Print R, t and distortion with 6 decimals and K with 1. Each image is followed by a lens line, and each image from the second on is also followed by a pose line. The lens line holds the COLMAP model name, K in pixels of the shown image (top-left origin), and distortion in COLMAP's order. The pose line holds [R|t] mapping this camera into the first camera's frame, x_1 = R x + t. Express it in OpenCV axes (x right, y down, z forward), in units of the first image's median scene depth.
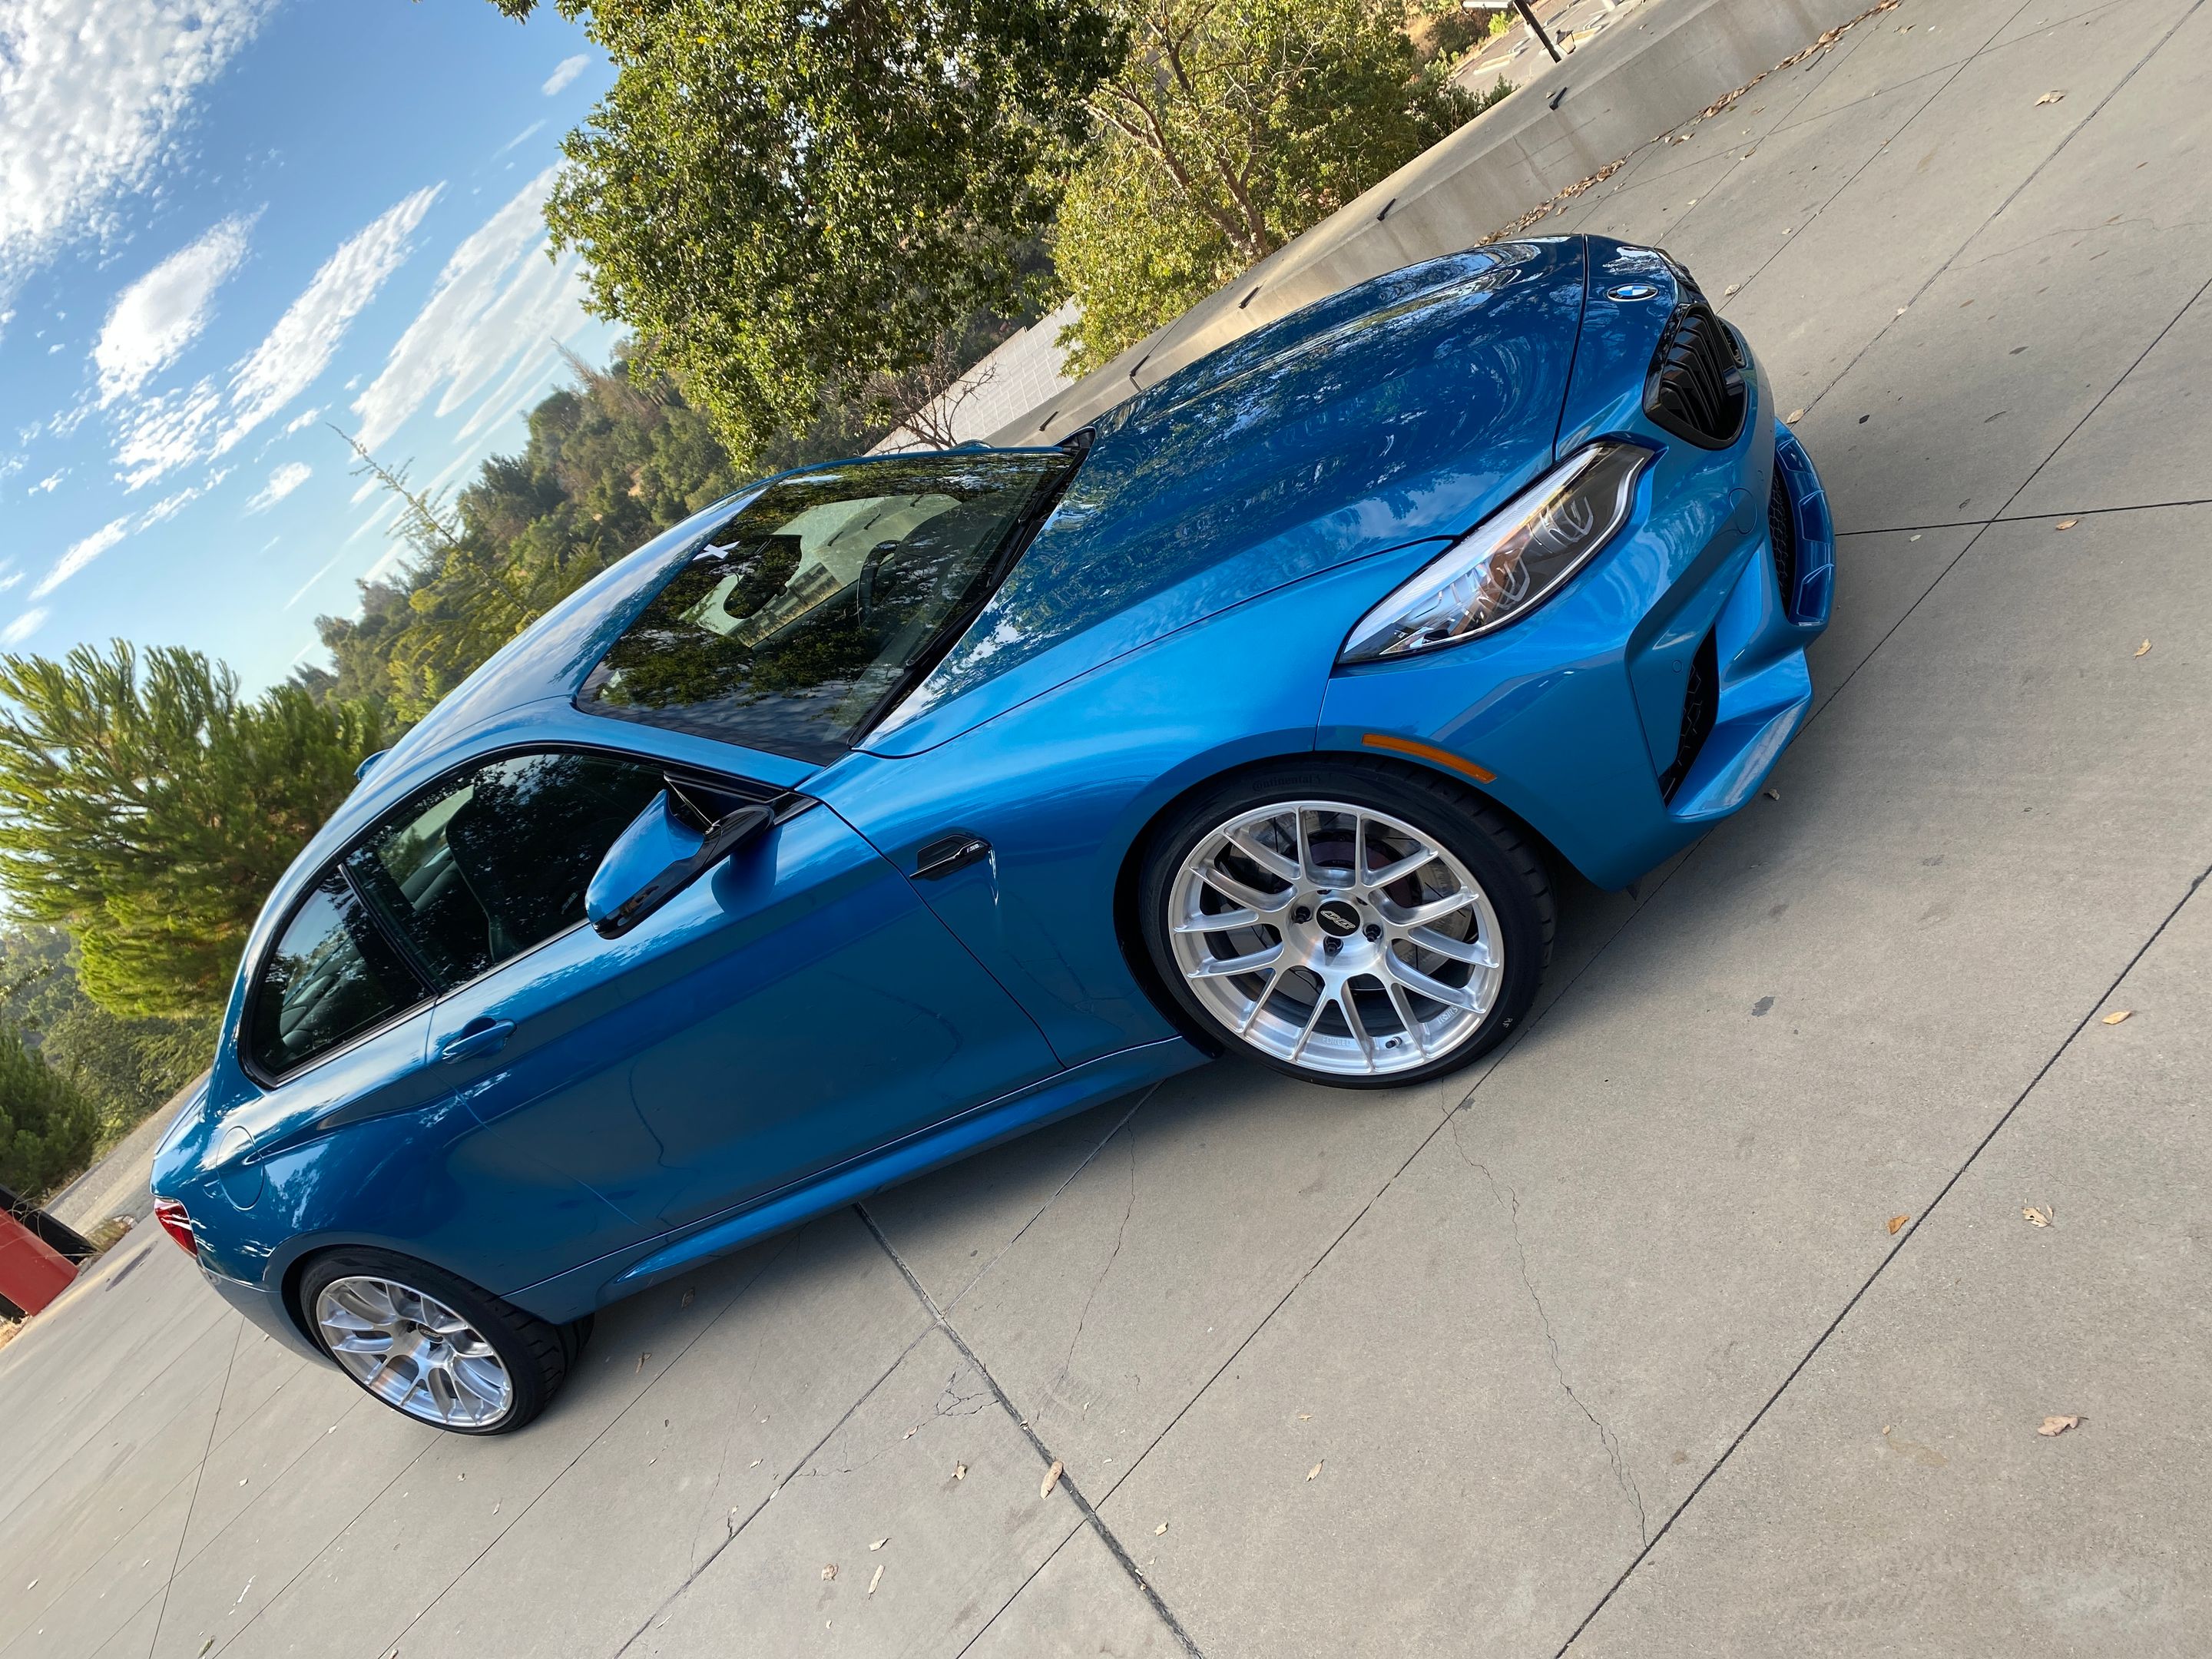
lens RADIAL K [[2073.8, 0, 1153.5], [0, 2073.8, 821.2], [0, 0, 1]] dist [0.020898, 0.000204]
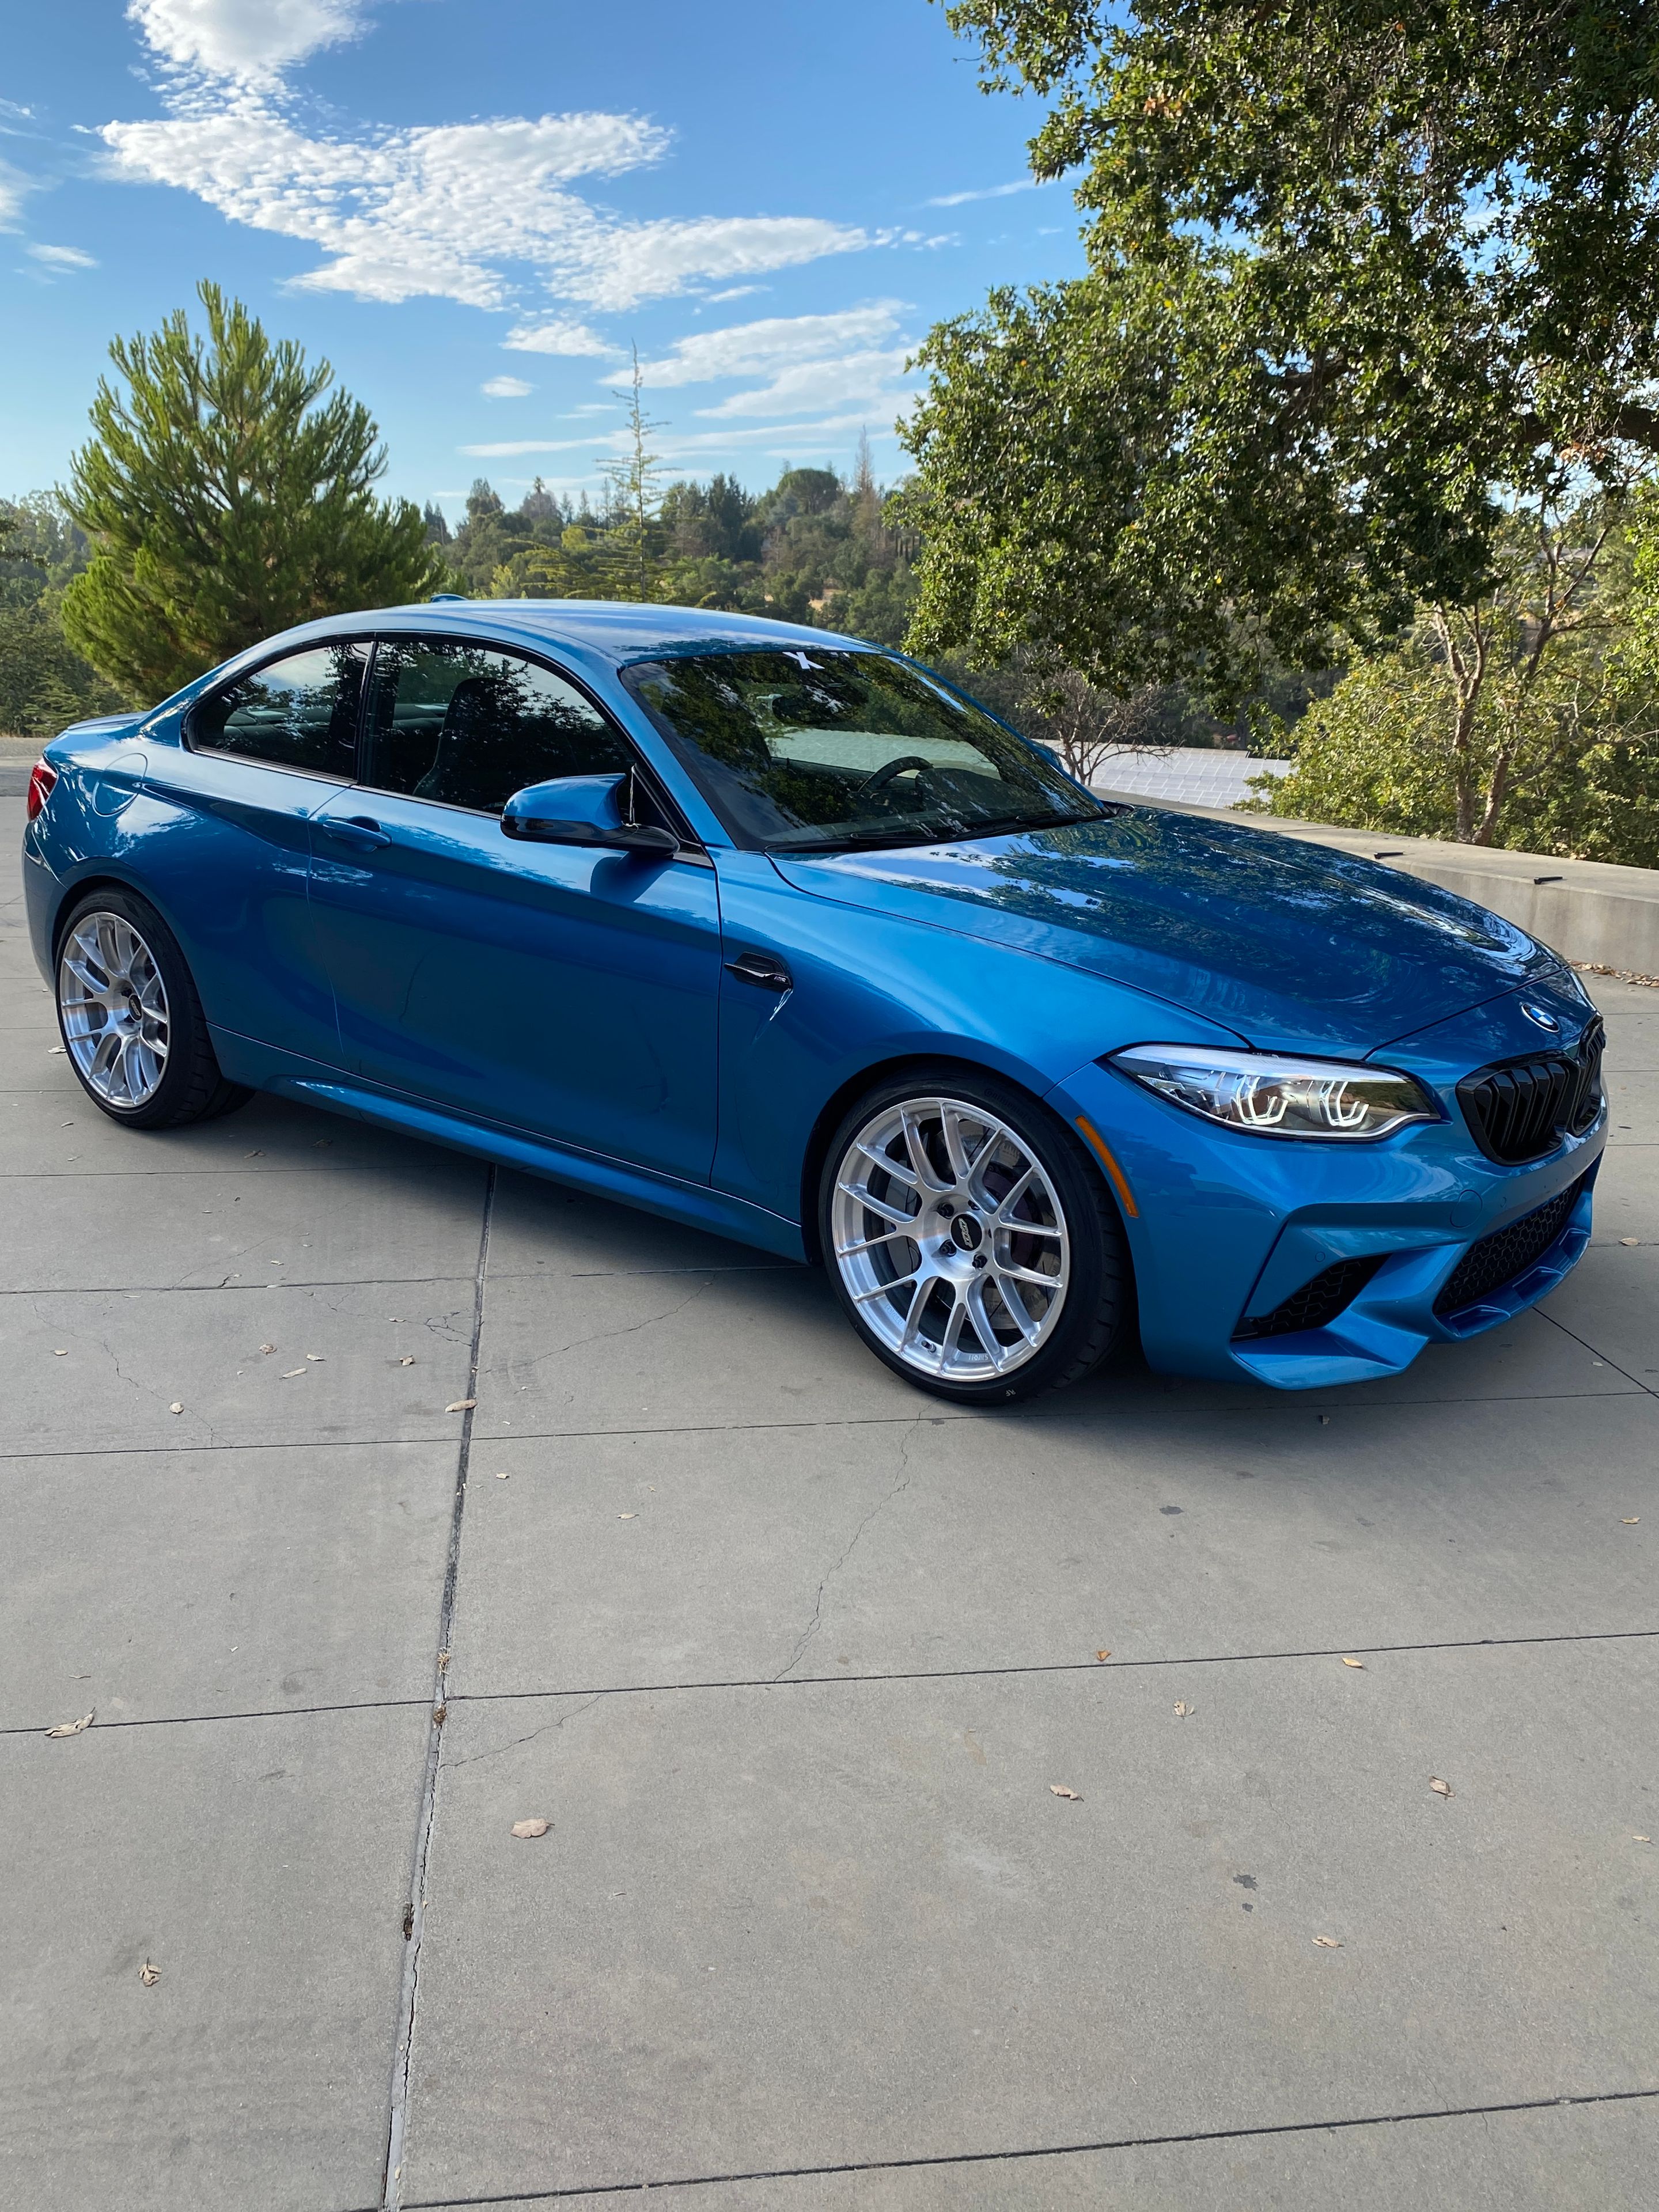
lens RADIAL K [[2391.3, 0, 856.4], [0, 2391.3, 1106.9], [0, 0, 1]] dist [0.171707, -0.639574]
pose [[0.728684, 0.677959, -0.096913, 0.094254], [-0.682107, 0.731115, -0.014183, 0.042067], [0.061239, 0.076440, 0.995192, -0.256712]]
